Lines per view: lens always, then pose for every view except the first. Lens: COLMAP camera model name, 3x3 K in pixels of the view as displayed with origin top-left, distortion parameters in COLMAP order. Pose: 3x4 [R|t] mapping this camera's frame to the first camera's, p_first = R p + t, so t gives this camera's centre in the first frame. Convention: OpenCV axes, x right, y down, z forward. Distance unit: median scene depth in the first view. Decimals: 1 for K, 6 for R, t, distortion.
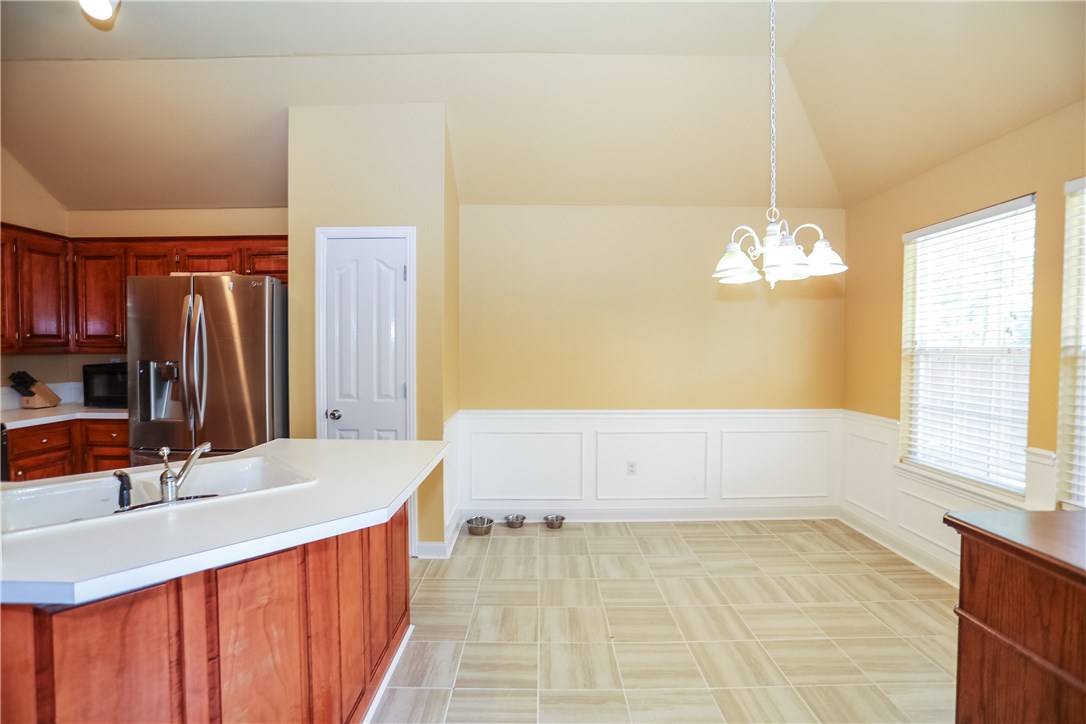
lens RADIAL K [[529.1, 0, 541.6], [0, 529.1, 360.9], [0, 0, 1]] dist [-0.074606, 0.028609]
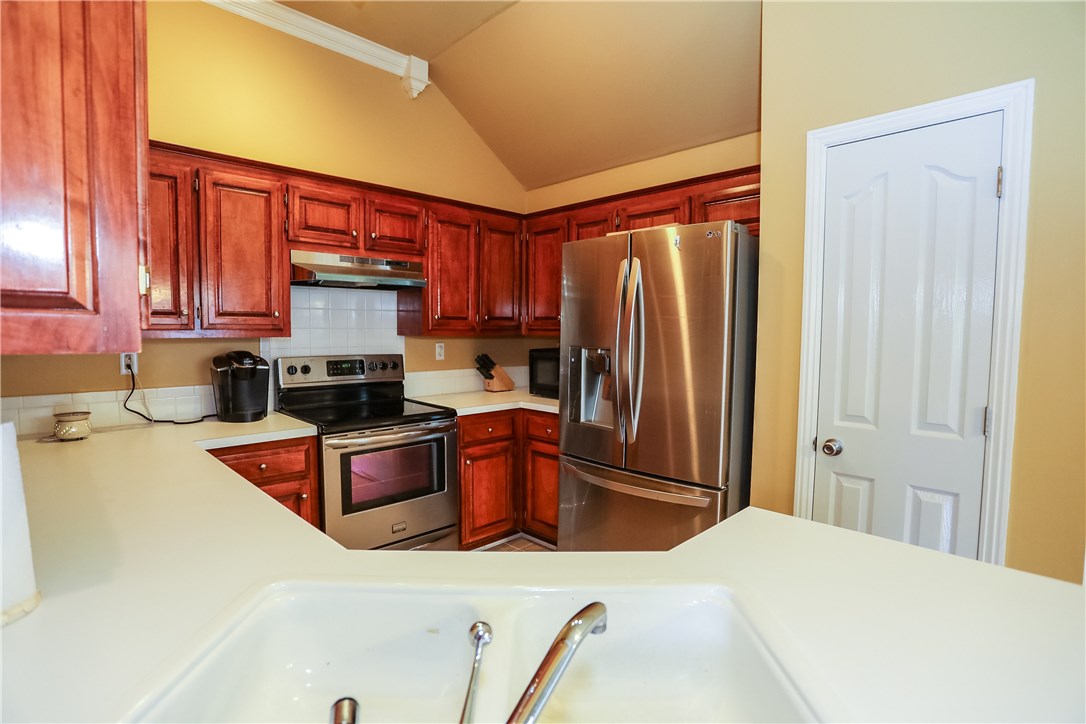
lens RADIAL K [[529.1, 0, 541.6], [0, 529.1, 360.9], [0, 0, 1]] dist [-0.074606, 0.028609]
pose [[0.701166, 0.043936, -0.711644, -0.214093], [-0.025249, 0.999004, 0.036800, -0.007418], [0.712551, -0.007834, 0.701576, 0.361438]]
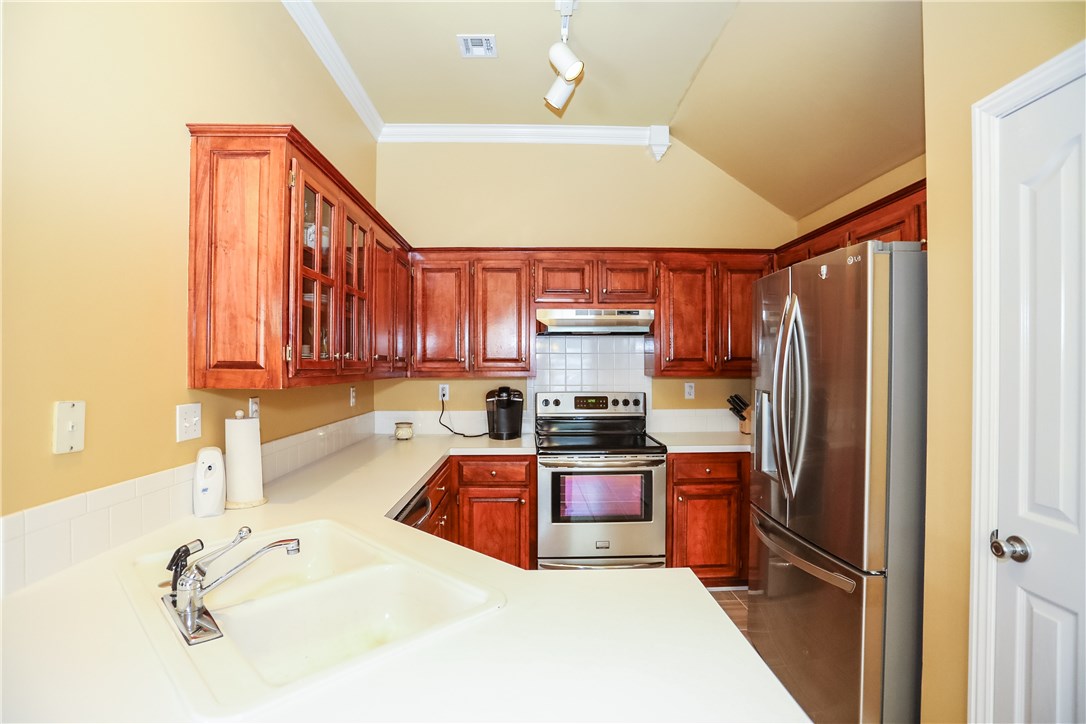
lens RADIAL K [[529.1, 0, 541.6], [0, 529.1, 360.9], [0, 0, 1]] dist [-0.074606, 0.028609]
pose [[0.018427, -0.007653, -0.999801, -0.013700], [-0.027381, 0.999592, -0.008156, -0.027463], [0.999455, 0.027526, 0.018210, 0.630970]]
